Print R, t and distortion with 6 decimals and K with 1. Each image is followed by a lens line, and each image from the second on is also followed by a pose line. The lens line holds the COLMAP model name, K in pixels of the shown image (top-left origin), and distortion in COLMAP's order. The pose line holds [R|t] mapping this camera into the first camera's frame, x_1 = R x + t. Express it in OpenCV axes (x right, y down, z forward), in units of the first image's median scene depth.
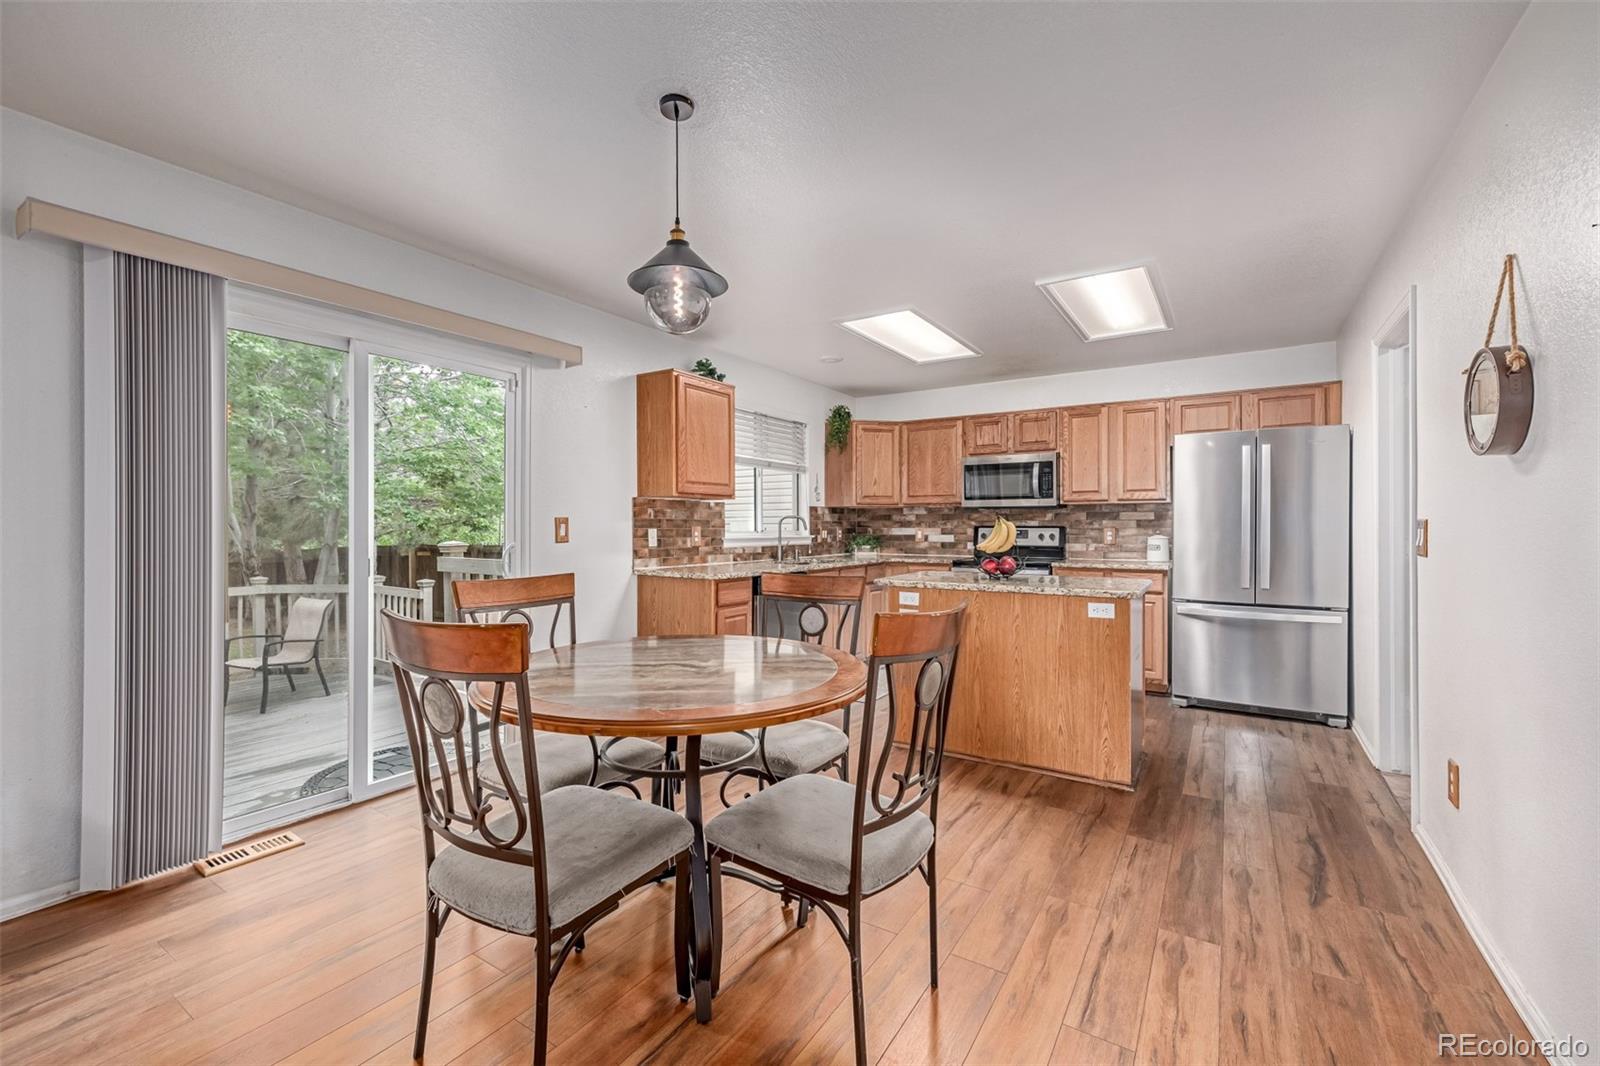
lens RADIAL K [[679.7, 0, 802.1], [0, 679.7, 526.7], [0, 0, 1]] dist [-0.007868, 0.000027]
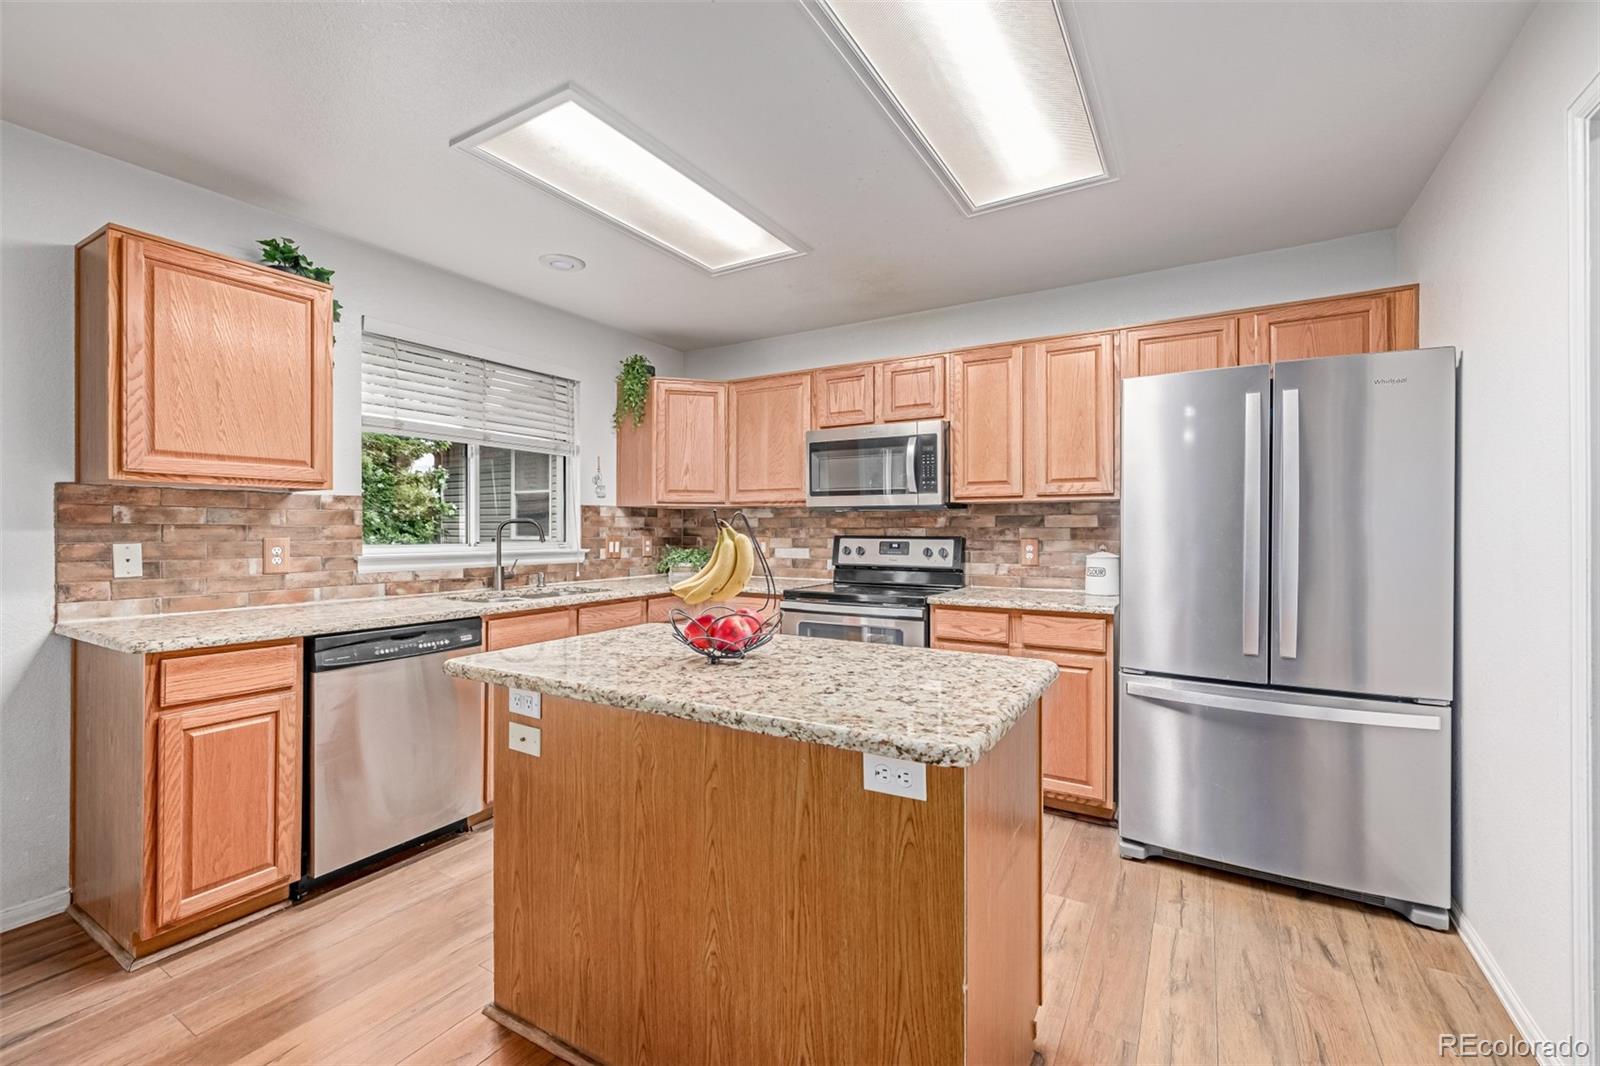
lens RADIAL K [[686.3, 0, 792.8], [0, 686.3, 529.6], [0, 0, 1]] dist [0.002258, 0.000306]
pose [[0.999775, 0.002625, 0.021029, 0.222195], [-0.002569, 0.999993, -0.002653, -0.005658], [-0.021036, 0.002598, 0.999775, 0.367808]]
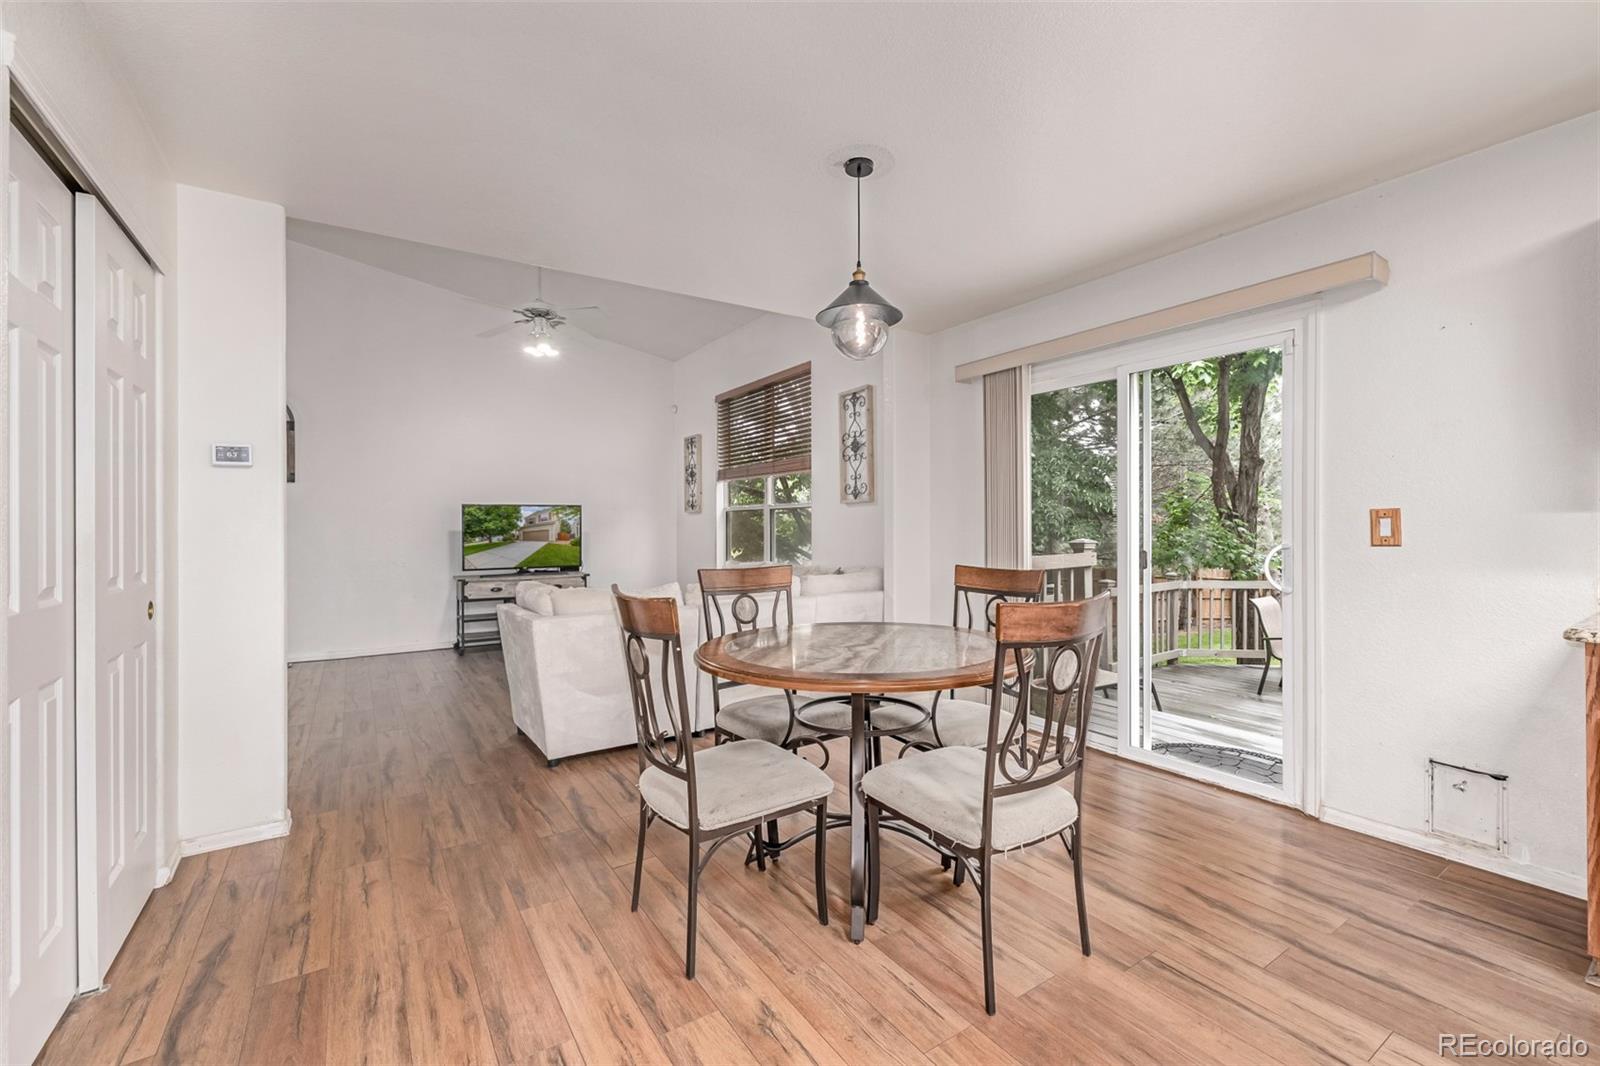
lens RADIAL K [[667.5, 0, 796.4], [0, 667.5, 525.0], [0, 0, 1]] dist [0.001879, 0.000354]
pose [[-0.413319, 0.001471, -0.910585, 0.336822], [0.005058, 0.999987, -0.000681, -0.000036], [0.910572, -0.004887, -0.413321, 0.514508]]
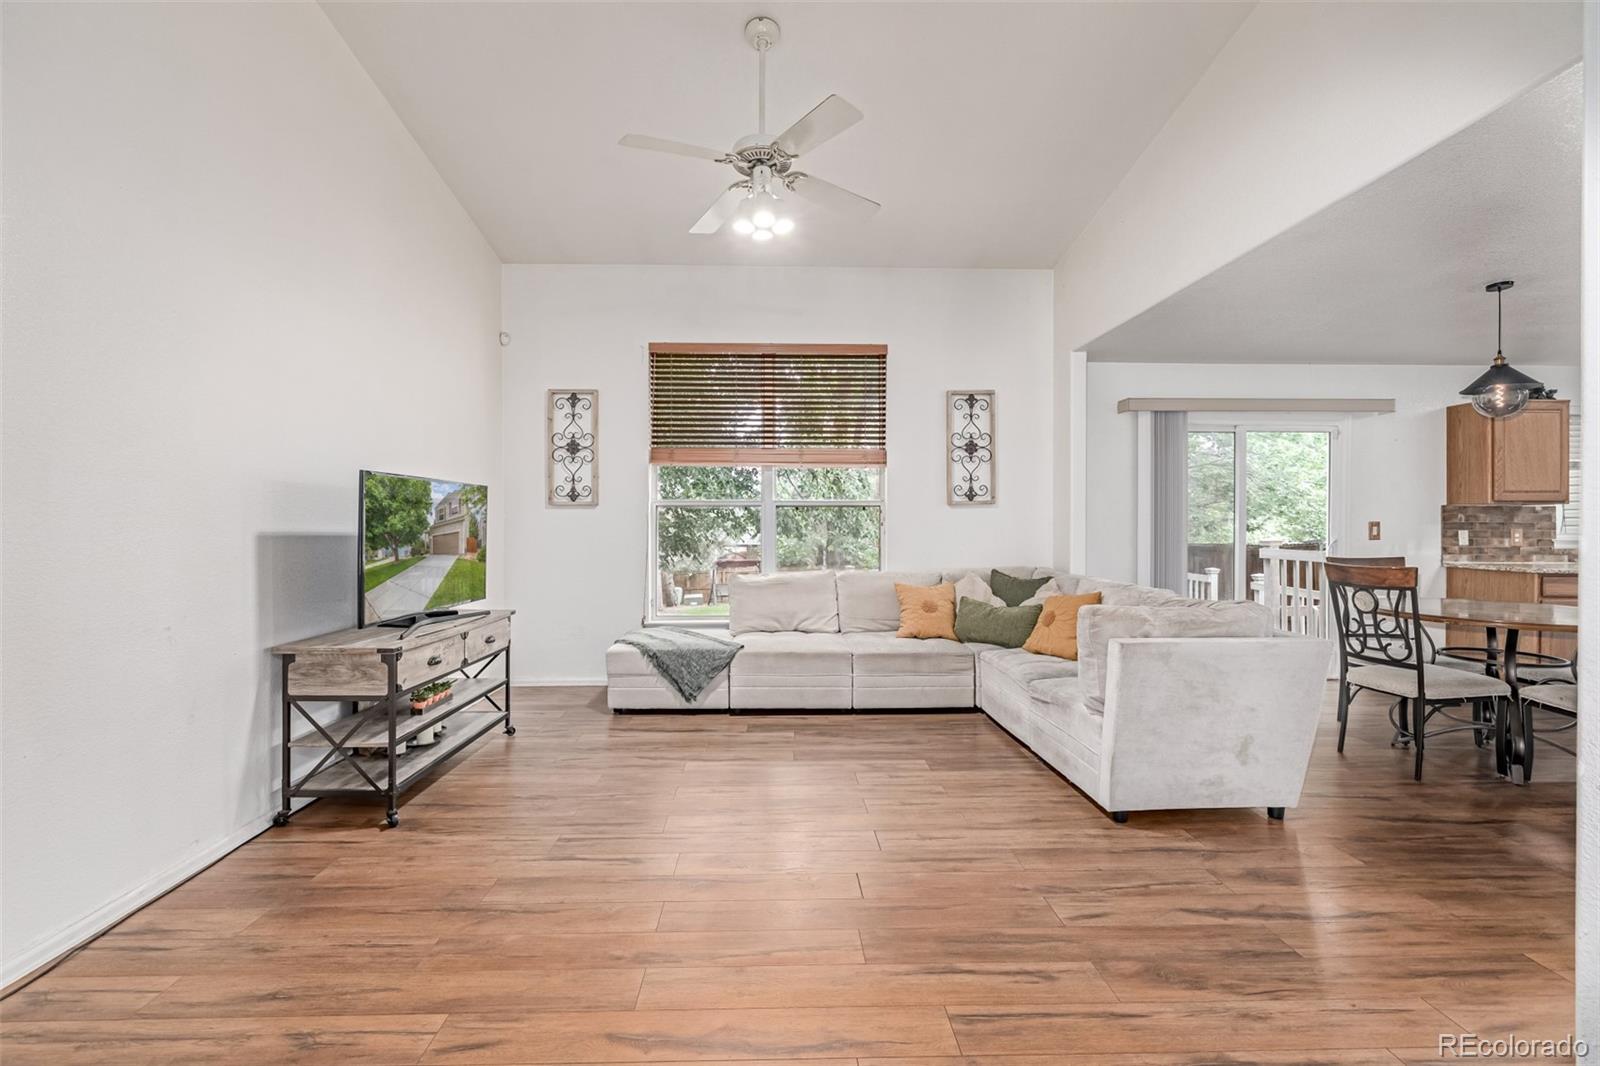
lens RADIAL K [[673.6, 0, 785.3], [0, 673.6, 527.8], [0, 0, 1]] dist [0.001641, 0.000664]
pose [[0.552776, 0.002756, -0.833326, 0.091464], [-0.002815, 0.999995, 0.001440, 0.000181], [0.833325, 0.001550, 0.552781, -0.536500]]
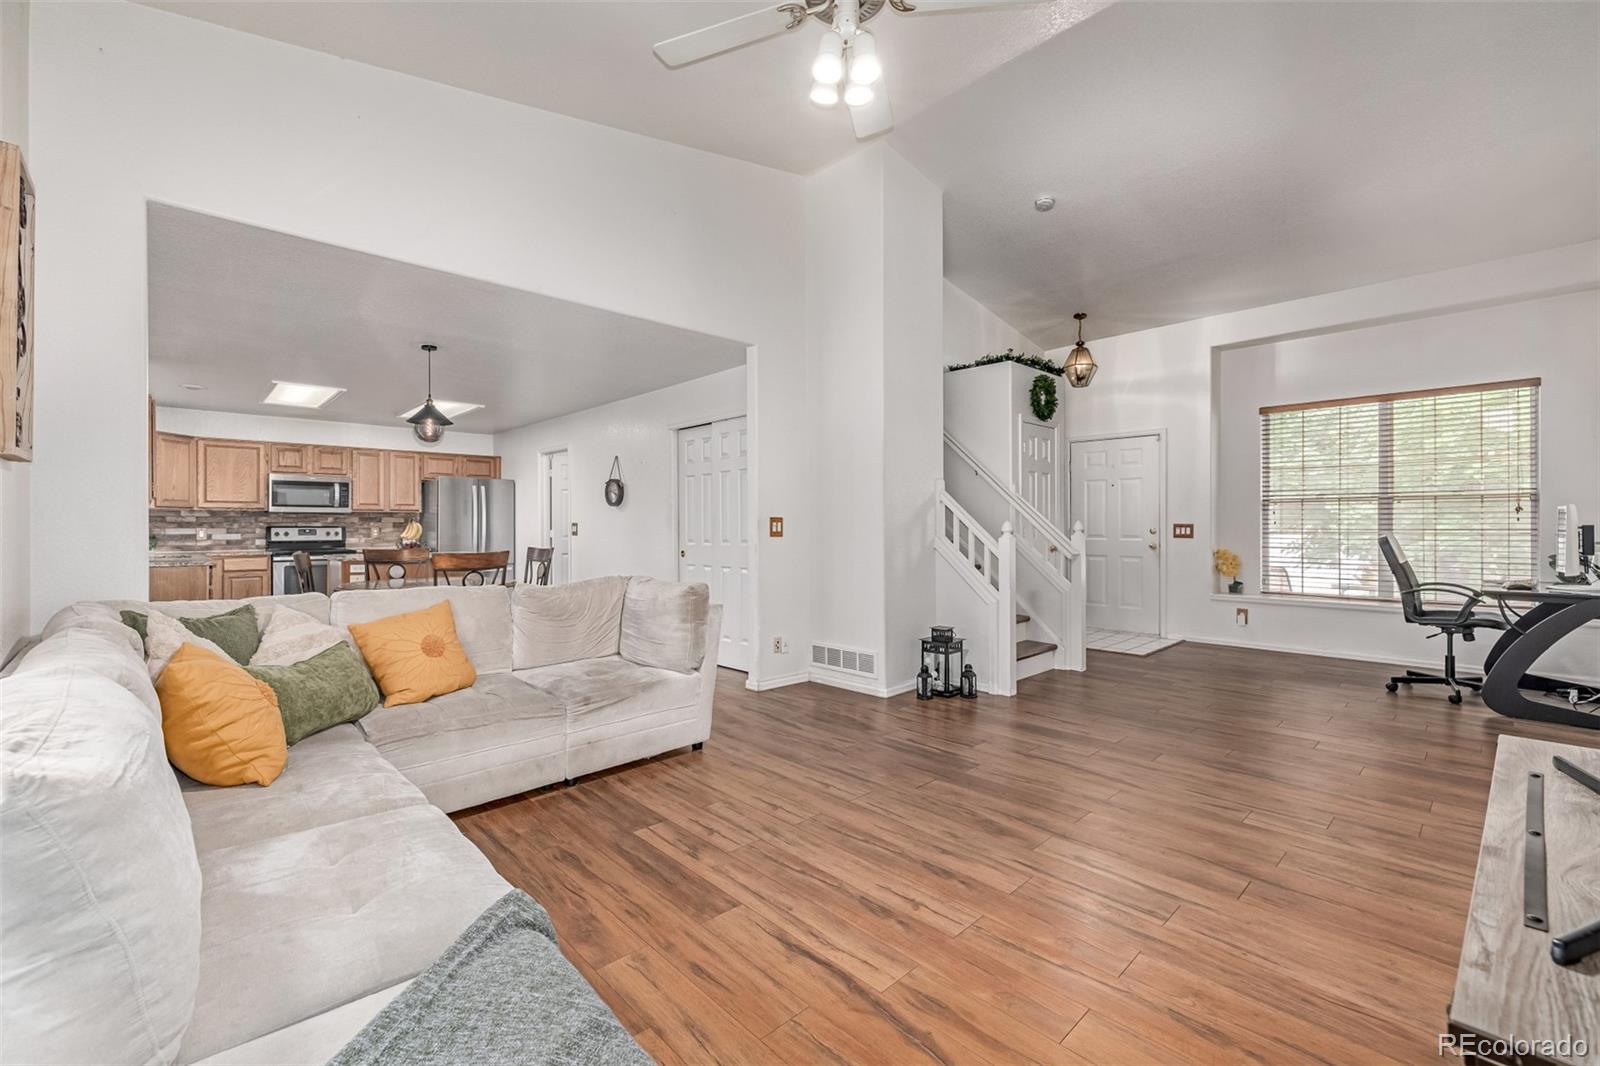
lens RADIAL K [[673.6, 0, 785.3], [0, 673.6, 527.8], [0, 0, 1]] dist [0.001641, 0.000664]
pose [[0.259616, -0.004112, 0.965703, -0.801505], [0.005745, 0.999980, 0.002714, 0.004053], [-0.965695, 0.004844, 0.259634, -0.302534]]
